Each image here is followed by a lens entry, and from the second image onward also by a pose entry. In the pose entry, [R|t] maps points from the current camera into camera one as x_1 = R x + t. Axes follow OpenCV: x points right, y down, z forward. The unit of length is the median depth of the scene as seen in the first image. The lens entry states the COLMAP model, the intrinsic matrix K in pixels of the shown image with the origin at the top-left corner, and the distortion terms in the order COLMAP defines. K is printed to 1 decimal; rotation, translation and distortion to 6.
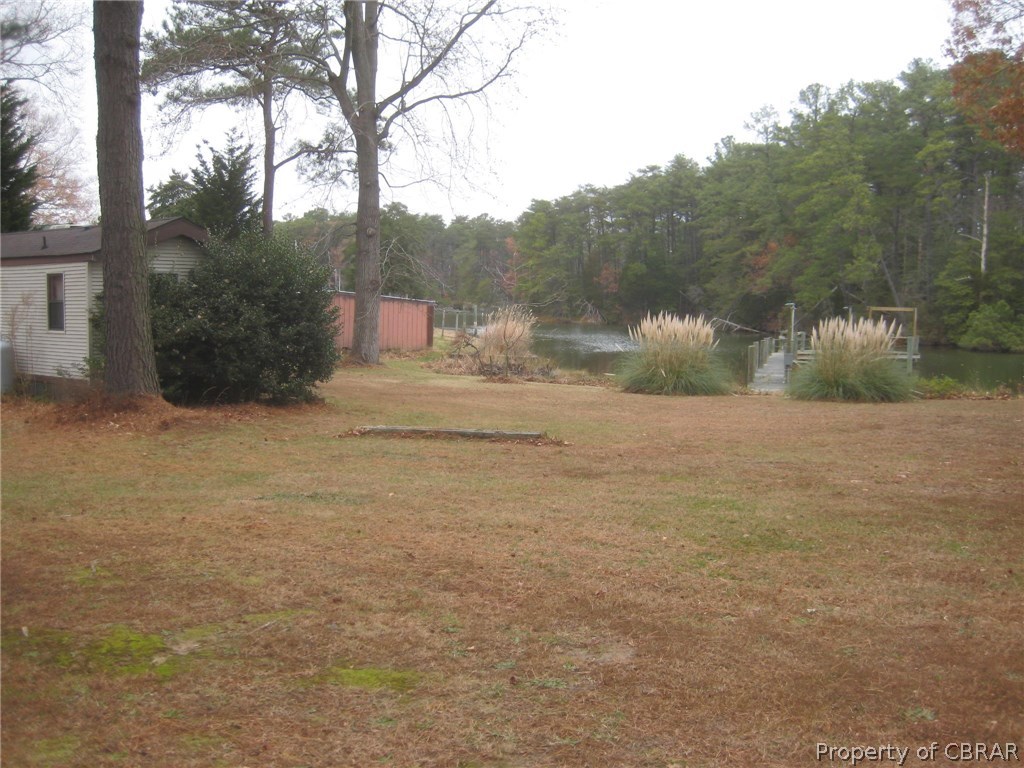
lens RADIAL K [[1077.6, 0, 510.1], [0, 1077.6, 380.8], [0, 0, 1]] dist [-0.099183, 0.000000]
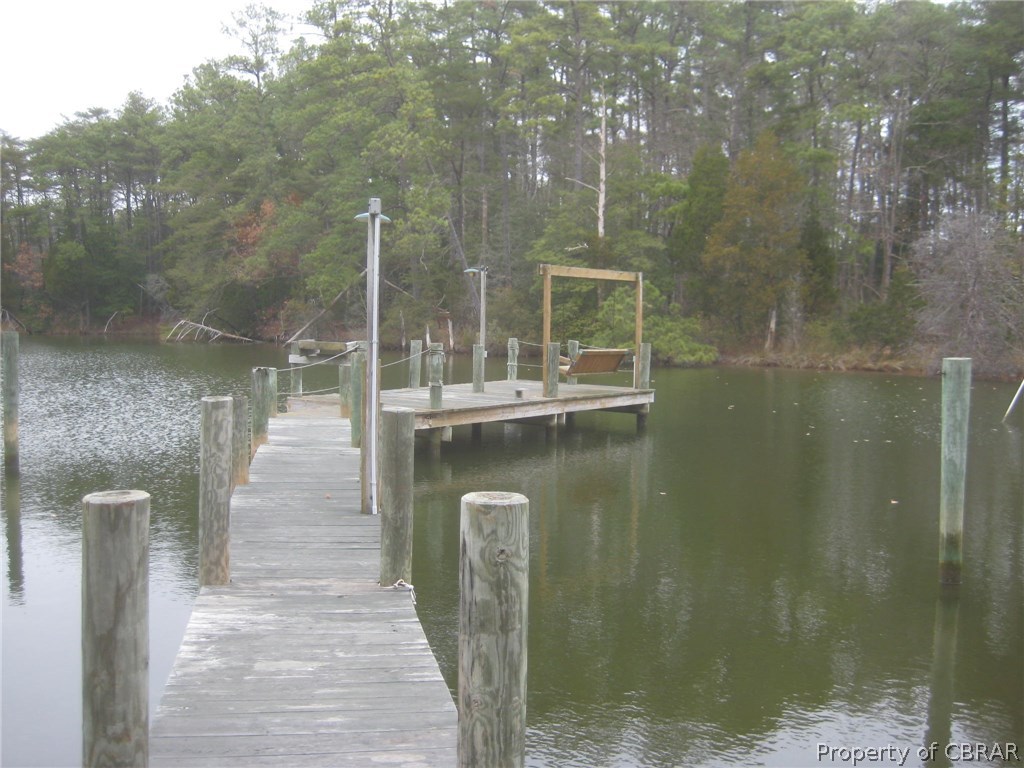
lens RADIAL K [[1077.6, 0, 507.2], [0, 1077.6, 380.2], [0, 0, 1]] dist [-0.099183, 0.000000]
pose [[0.897765, -0.035710, 0.439024, 0.082558], [0.038869, 0.999243, 0.001795, -0.015963], [-0.438756, 0.015453, 0.898474, 0.335044]]
